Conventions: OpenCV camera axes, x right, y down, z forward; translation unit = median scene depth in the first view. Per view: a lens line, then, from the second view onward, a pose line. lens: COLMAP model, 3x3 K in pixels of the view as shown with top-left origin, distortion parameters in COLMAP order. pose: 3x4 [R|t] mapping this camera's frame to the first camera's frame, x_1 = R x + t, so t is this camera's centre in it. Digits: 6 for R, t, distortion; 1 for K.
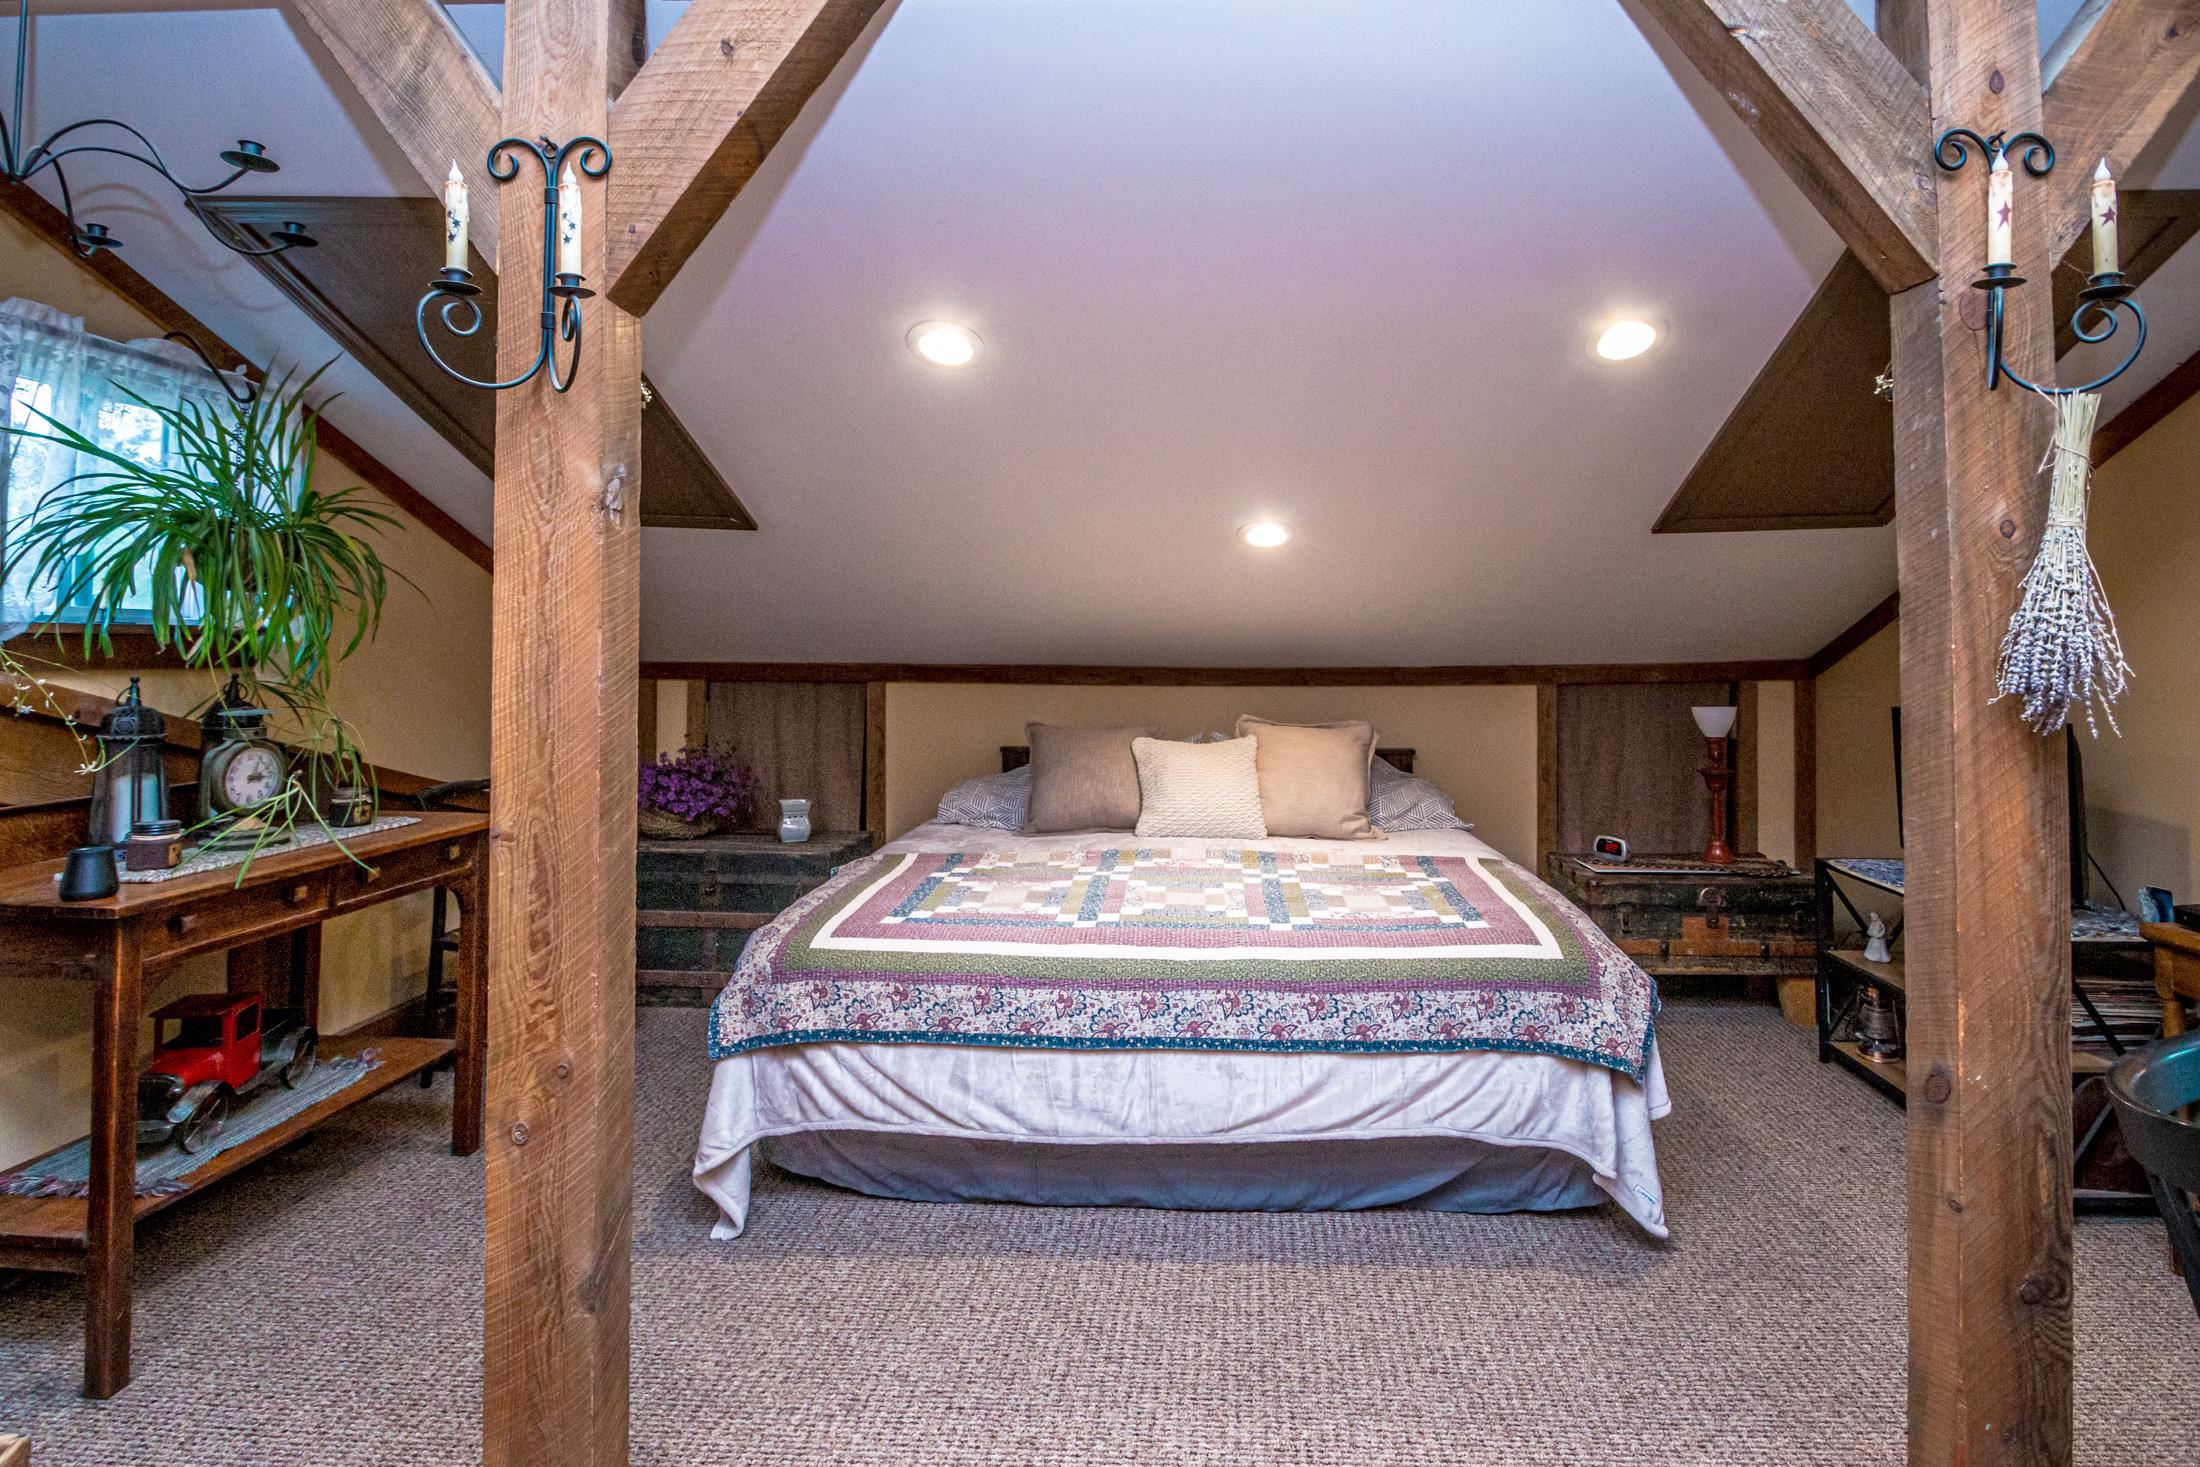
lens RADIAL K [[1147.3, 0, 1105.3], [0, 1147.3, 606.0], [0, 0, 1]] dist [0.006087, -0.000328]
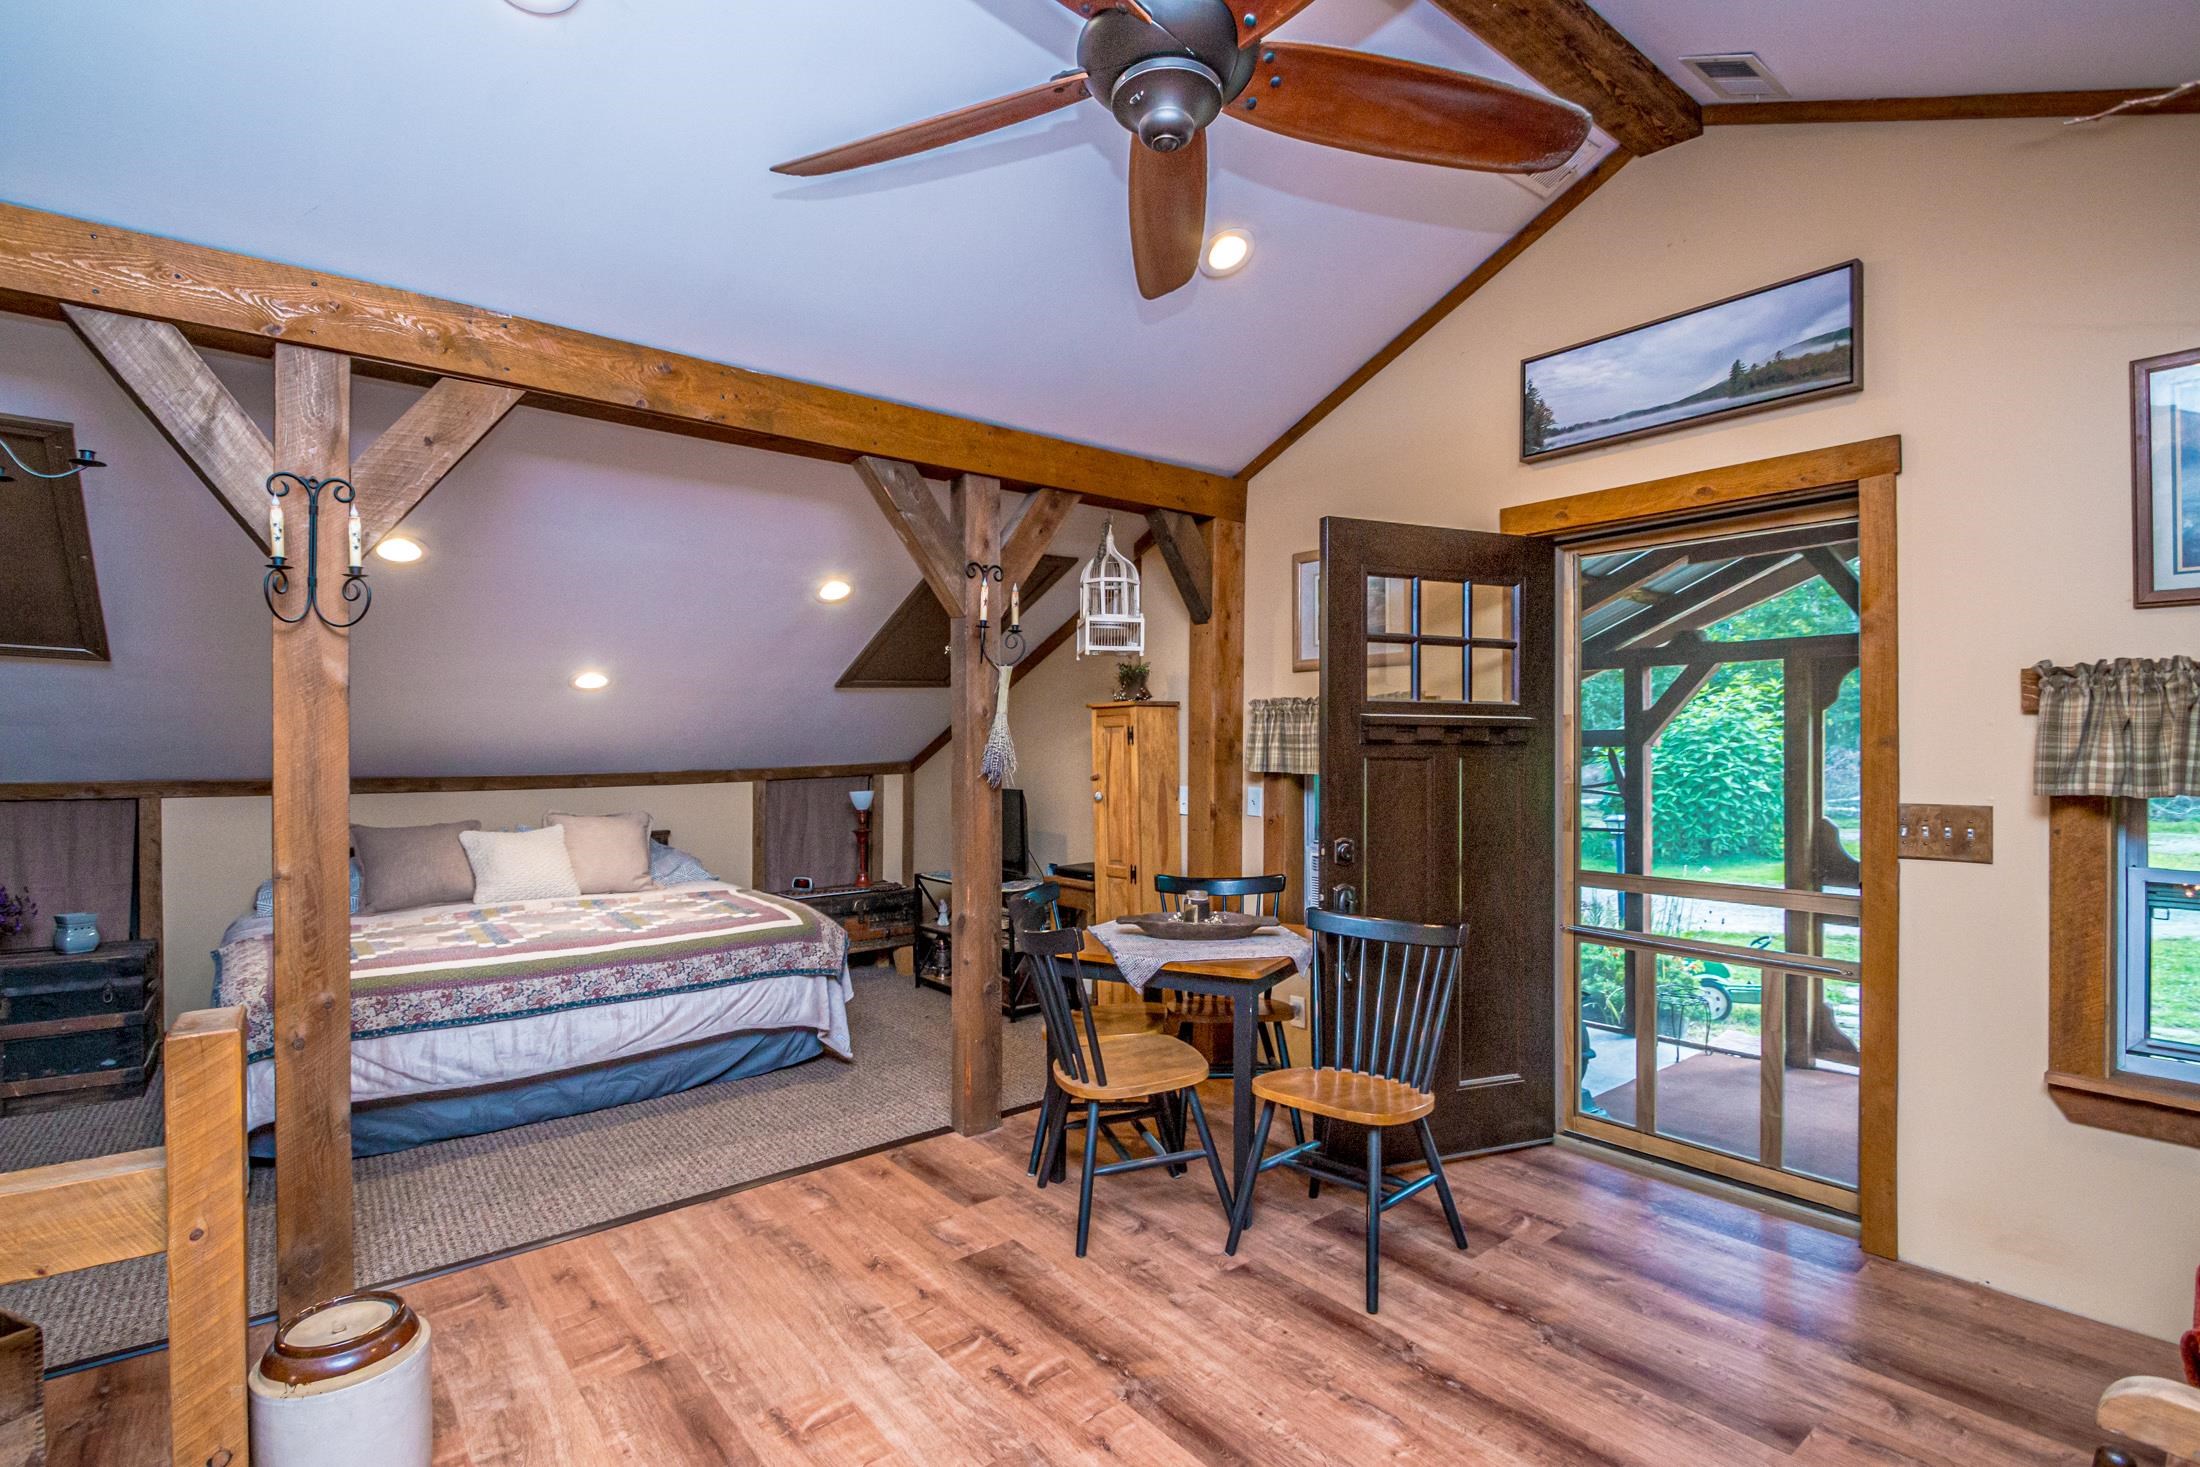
lens RADIAL K [[1050.0, 0, 1062.6], [0, 1050.0, 723.8], [0, 0, 1]] dist [0.011740, -0.019889]
pose [[0.763450, 0.004843, 0.645849, -0.385689], [-0.009953, 0.999941, 0.004267, -0.029816], [-0.645791, -0.009686, 0.763453, -0.574396]]
